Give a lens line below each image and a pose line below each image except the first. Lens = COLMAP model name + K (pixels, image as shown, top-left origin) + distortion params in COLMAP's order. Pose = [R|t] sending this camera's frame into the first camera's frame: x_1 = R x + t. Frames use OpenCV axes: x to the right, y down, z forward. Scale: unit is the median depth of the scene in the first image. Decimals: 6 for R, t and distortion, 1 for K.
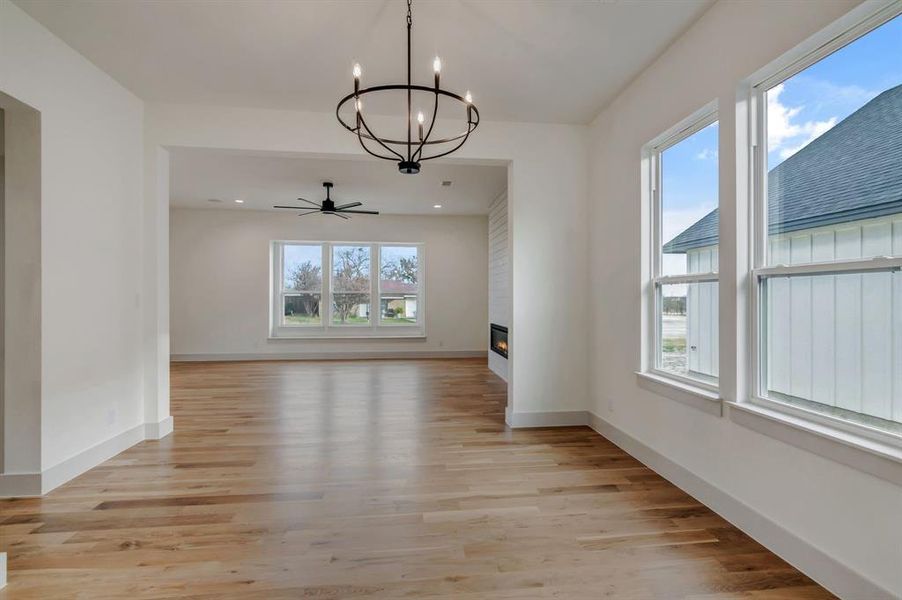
lens RADIAL K [[443.9, 0, 457.5], [0, 443.9, 301.0], [0, 0, 1]] dist [0.001405, -0.000280]
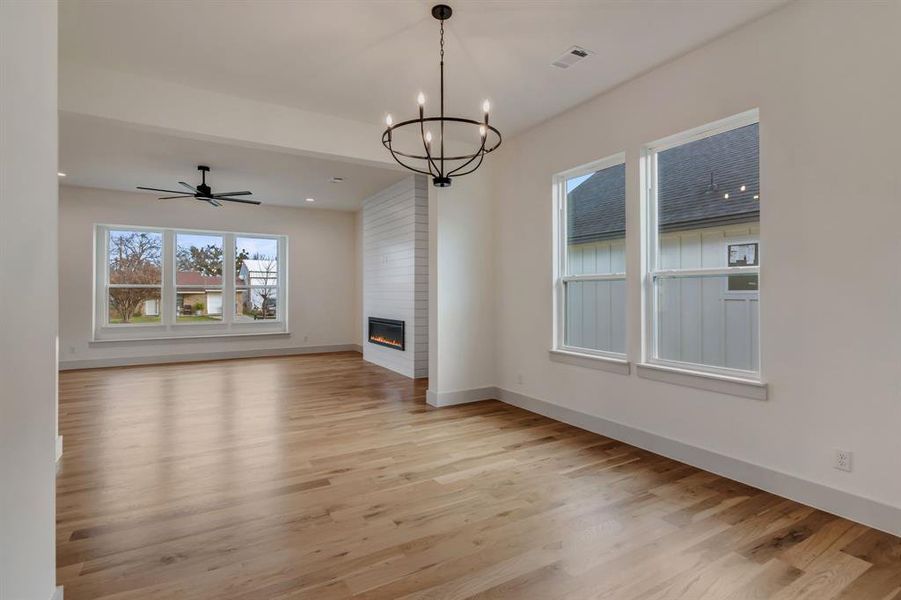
lens RADIAL K [[441.8, 0, 448.7], [0, 441.8, 289.7], [0, 0, 1]] dist [0.003256, 0.000441]
pose [[0.917694, -0.000316, 0.397289, -0.151813], [0.005396, 0.999917, -0.011667, 0.000254], [-0.397252, 0.012850, 0.917619, -0.023476]]
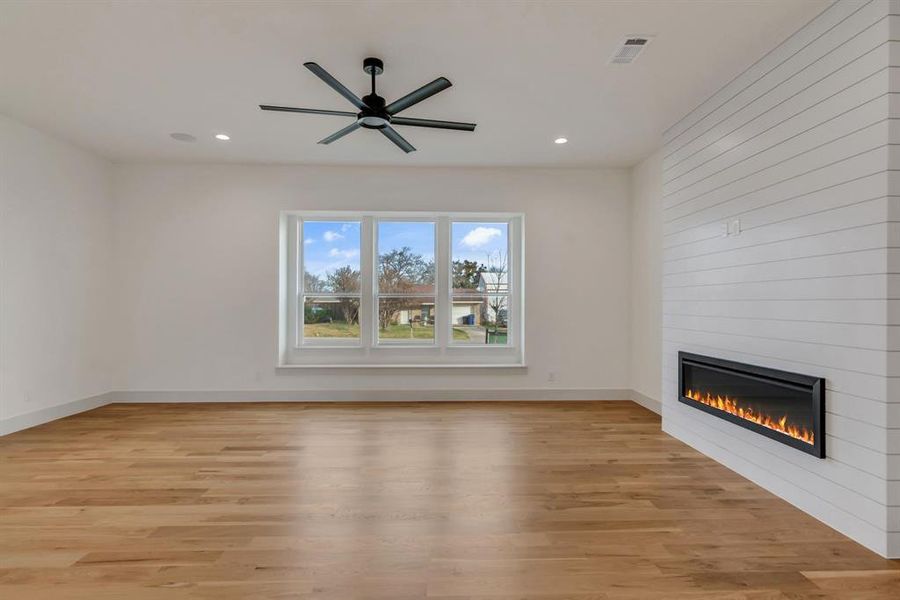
lens RADIAL K [[442.9, 0, 456.5], [0, 442.9, 301.0], [0, 0, 1]] dist [0.001405, -0.000280]
pose [[0.996327, -0.002484, -0.085599, -0.129340], [0.001279, 0.999899, -0.014132, -0.000555], [0.085625, 0.013971, 0.996229, 0.426714]]
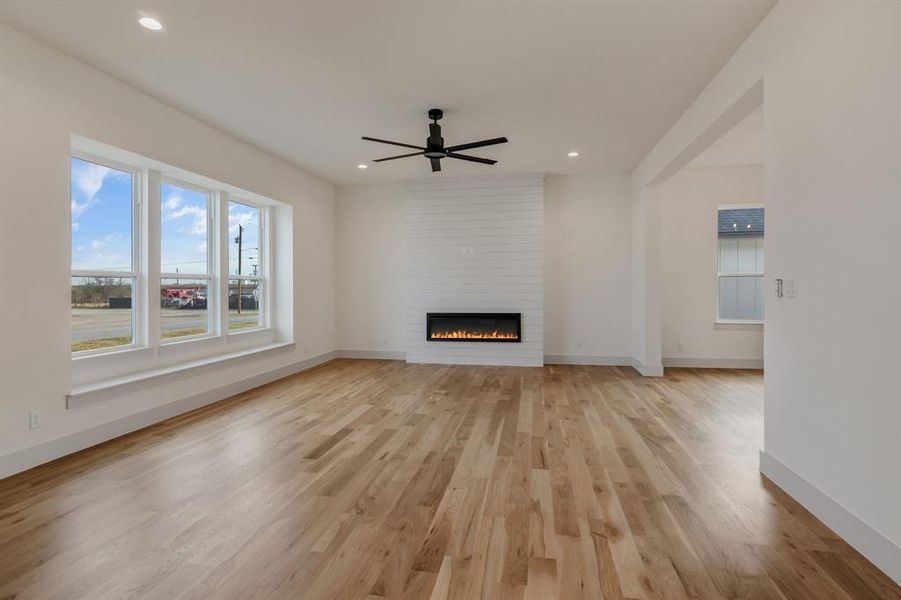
lens RADIAL K [[441.8, 0, 448.7], [0, 441.8, 289.7], [0, 0, 1]] dist [0.003256, 0.000441]
pose [[0.305100, -0.014750, 0.952206, -0.724998], [0.012164, 0.999859, 0.011590, -0.006750], [-0.952243, 0.008047, 0.305236, 0.622625]]
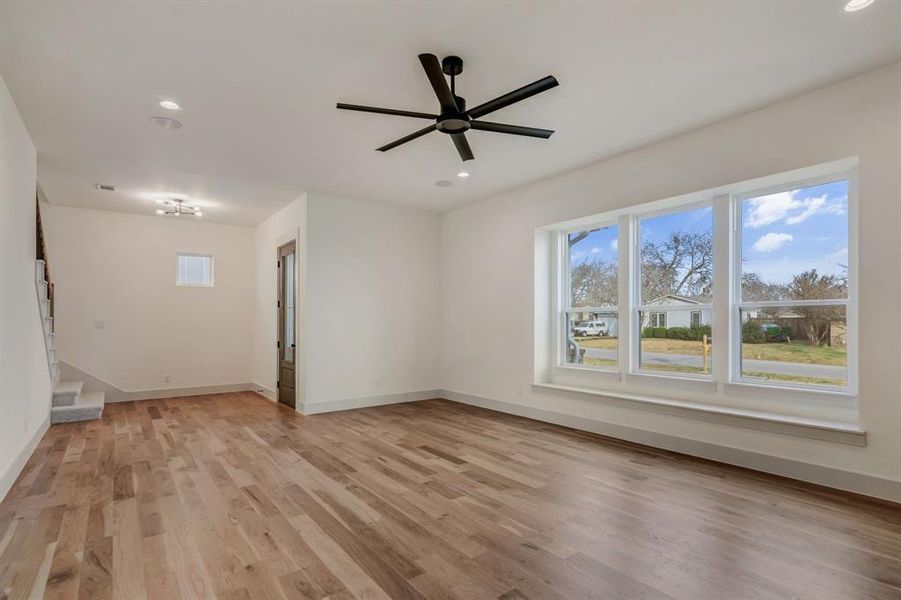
lens RADIAL K [[453.1, 0, 448.0], [0, 453.1, 321.0], [0, 0, 1]] dist [0.000847, 0.000142]
pose [[0.493485, -0.007381, -0.869723, 0.077759], [0.001417, 0.999969, -0.007682, -0.001742], [0.869753, 0.002558, 0.493481, 0.617539]]
